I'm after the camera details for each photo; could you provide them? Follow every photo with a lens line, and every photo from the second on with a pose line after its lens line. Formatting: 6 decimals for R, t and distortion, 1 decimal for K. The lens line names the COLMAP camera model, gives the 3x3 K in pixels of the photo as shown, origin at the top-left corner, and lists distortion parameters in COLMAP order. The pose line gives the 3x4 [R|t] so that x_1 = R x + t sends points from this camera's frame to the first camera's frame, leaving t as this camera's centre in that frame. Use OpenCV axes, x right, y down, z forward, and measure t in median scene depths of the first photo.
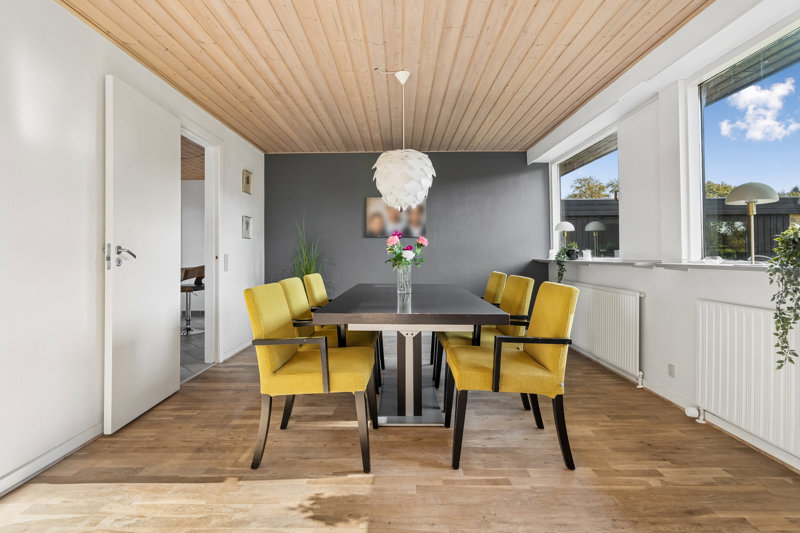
lens RADIAL K [[390.2, 0, 399.8], [0, 390.2, 253.5], [0, 0, 1]] dist [0.000577, 0.000100]
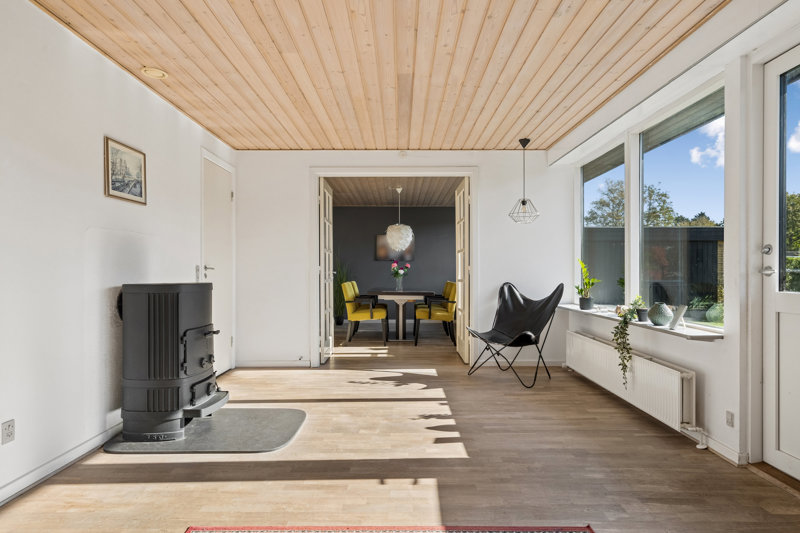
lens RADIAL K [[485.7, 0, 400.0], [0, 485.7, 266.5], [0, 0, 1]] dist [-0.000237, -0.000121]
pose [[0.999786, 0.007155, 0.019426, -0.036554], [-0.006985, 0.999937, -0.008816, -0.002350], [-0.019488, 0.008679, 0.999772, -1.690001]]
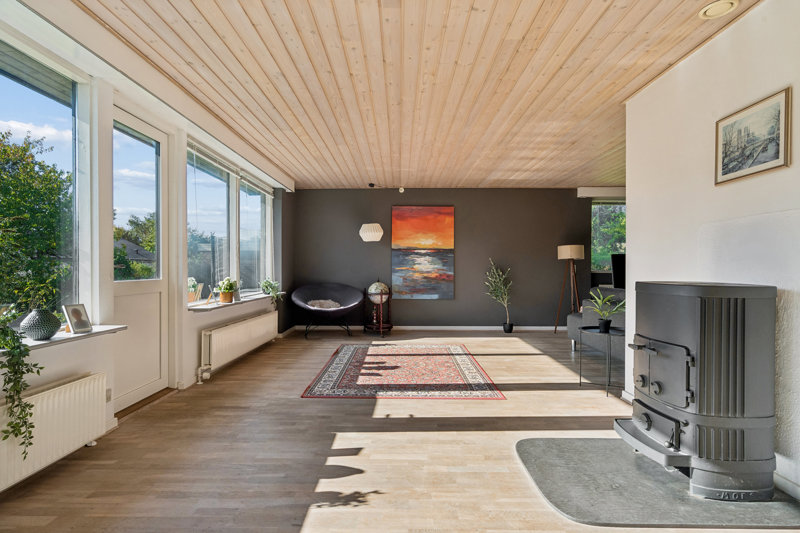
lens RADIAL K [[437.9, 0, 400.0], [0, 437.9, 266.5], [0, 0, 1]] dist [0.000013, -0.000009]
pose [[-0.999836, 0.006648, -0.016836, 0.085041], [0.006647, 0.999978, 0.000107, -0.005598], [0.016836, -0.000005, -0.999858, 5.932587]]
